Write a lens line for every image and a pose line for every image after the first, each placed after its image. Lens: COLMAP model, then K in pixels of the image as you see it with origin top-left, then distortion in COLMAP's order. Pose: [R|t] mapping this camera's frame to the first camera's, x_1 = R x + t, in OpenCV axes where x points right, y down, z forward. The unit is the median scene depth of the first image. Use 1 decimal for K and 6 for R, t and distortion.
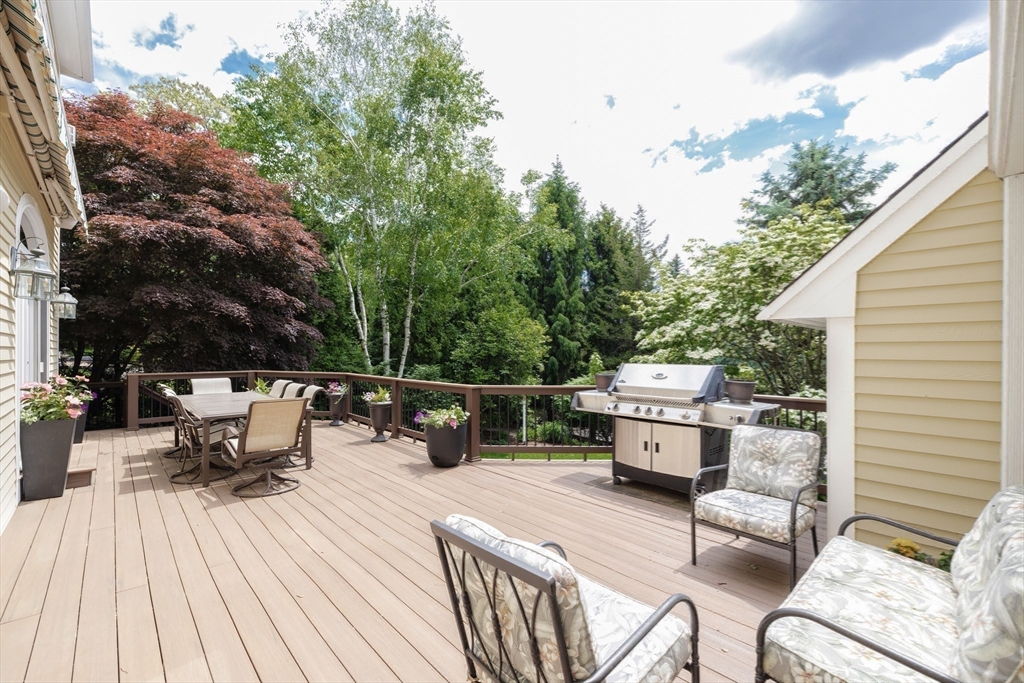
lens RADIAL K [[432.3, 0, 511.0], [0, 432.3, 338.0], [0, 0, 1]] dist [0.001672, -0.004859]
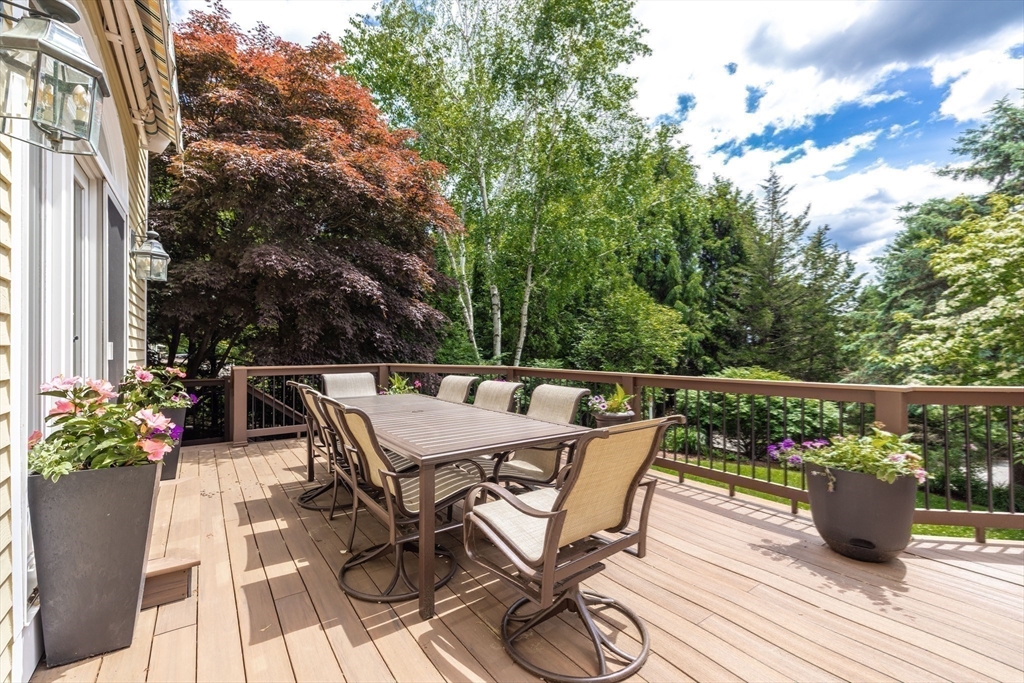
lens RADIAL K [[432.0, 0, 513.5], [0, 432.0, 329.0], [0, 0, 1]] dist [0.018018, -0.013448]
pose [[0.991962, -0.012289, -0.125937, -0.329184], [0.010272, 0.999809, -0.016647, 0.035657], [0.126118, 0.015219, 0.991899, 0.334315]]
